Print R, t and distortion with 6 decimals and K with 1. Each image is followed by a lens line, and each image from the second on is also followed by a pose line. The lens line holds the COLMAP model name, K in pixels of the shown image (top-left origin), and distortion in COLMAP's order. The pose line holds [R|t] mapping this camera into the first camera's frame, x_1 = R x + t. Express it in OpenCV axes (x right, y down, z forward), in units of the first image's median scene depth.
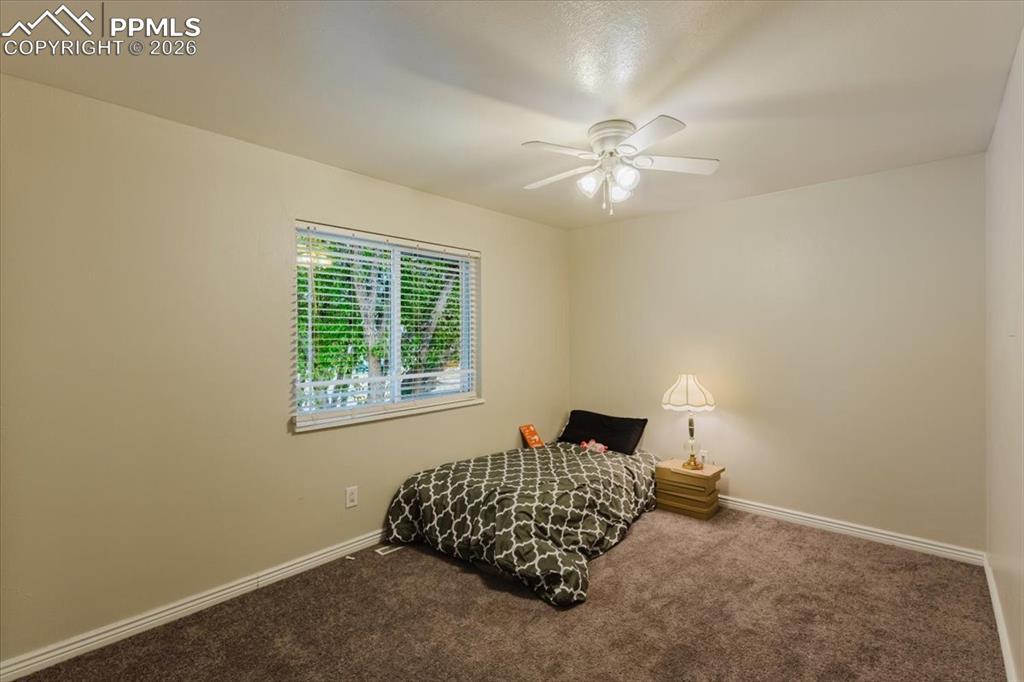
lens RADIAL K [[468.1, 0, 509.7], [0, 468.1, 342.0], [0, 0, 1]] dist [0.001522, 0.000226]
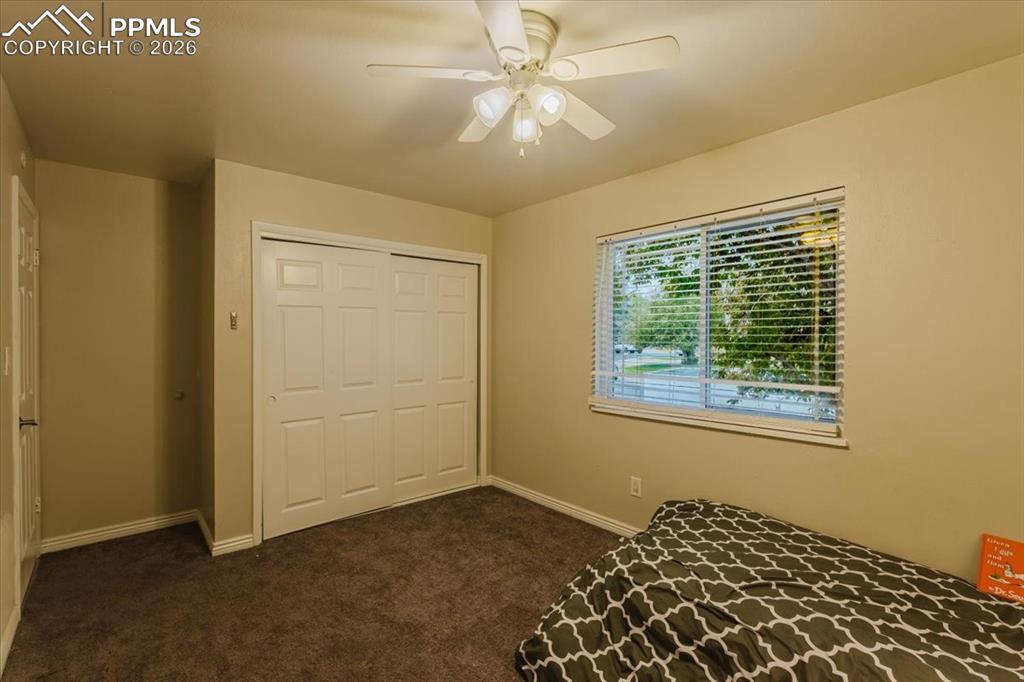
lens RADIAL K [[468.1, 0, 510.0], [0, 468.1, 339.0], [0, 0, 1]] dist [0.001522, 0.000226]
pose [[-0.113894, 0.014692, -0.993384, 0.671802], [-0.005844, 0.999863, 0.015458, -0.011425], [0.993476, 0.007566, -0.113792, 0.778537]]
